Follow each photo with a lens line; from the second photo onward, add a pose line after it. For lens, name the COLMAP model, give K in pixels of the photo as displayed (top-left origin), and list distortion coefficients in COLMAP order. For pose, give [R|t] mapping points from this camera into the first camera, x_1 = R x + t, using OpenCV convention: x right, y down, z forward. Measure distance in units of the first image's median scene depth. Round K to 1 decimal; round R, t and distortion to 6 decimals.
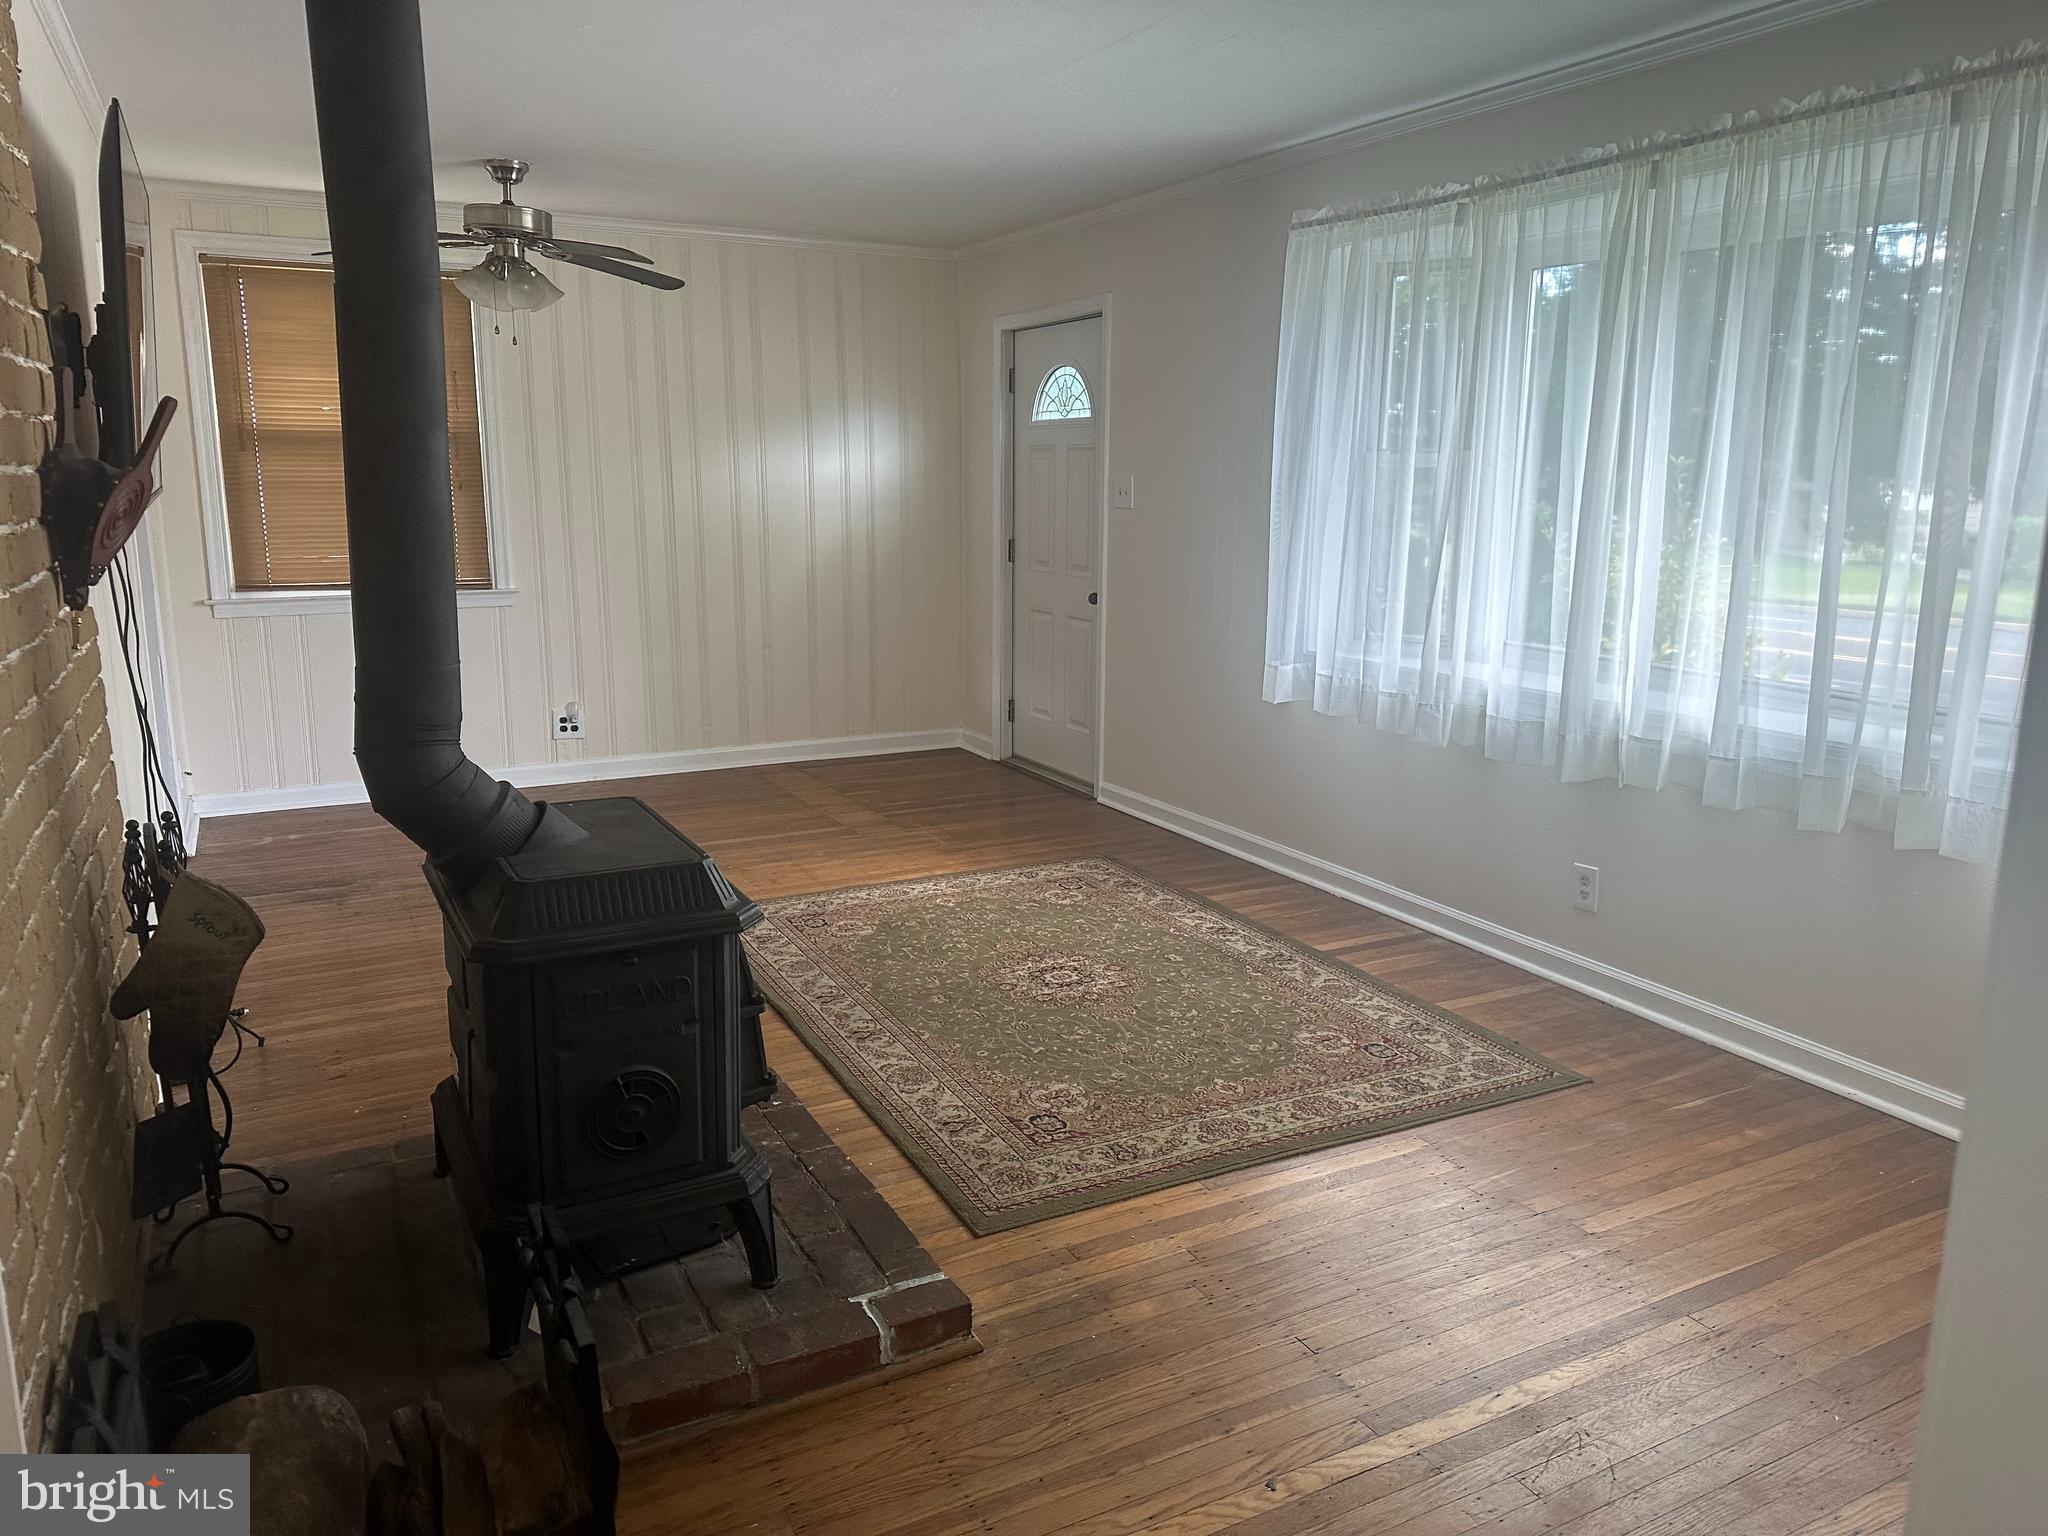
lens RADIAL K [[1421.6, 0, 1015.3], [0, 1421.6, 762.7], [0, 0, 1]] dist [0.111936, -0.212980]
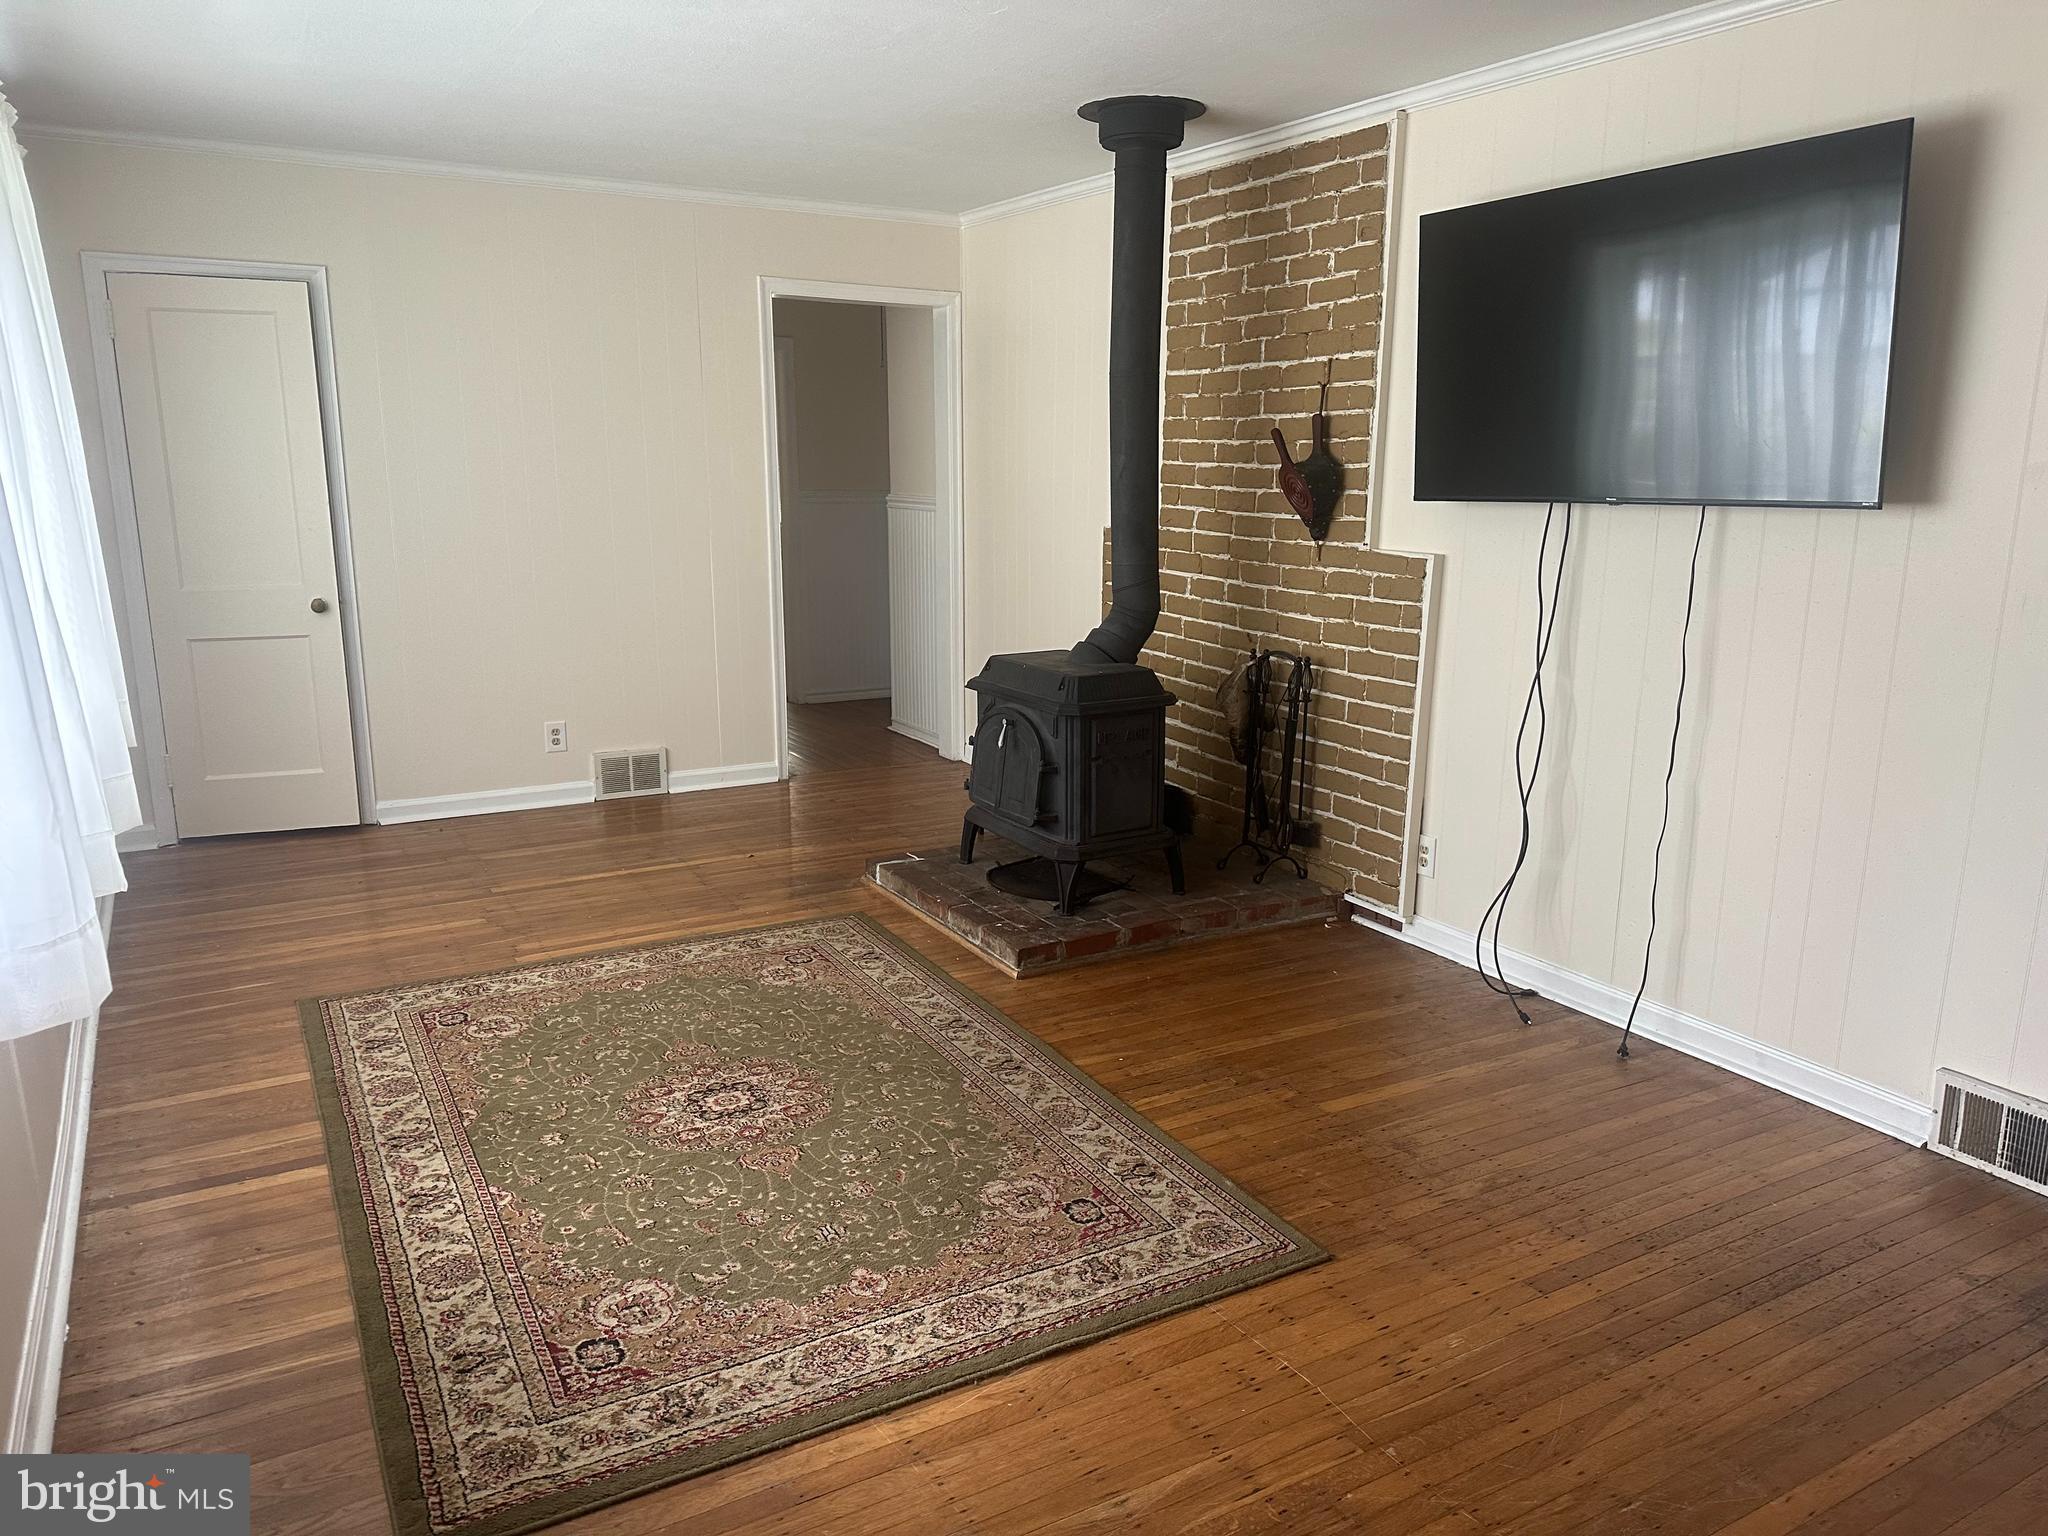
lens RADIAL K [[1421.6, 0, 1015.3], [0, 1421.6, 762.7], [0, 0, 1]] dist [0.111936, -0.212980]
pose [[-0.999150, -0.004572, -0.040957, -0.095932], [-0.020795, 0.913958, 0.405276, -0.355052], [0.035580, 0.405784, -0.913276, 1.682083]]
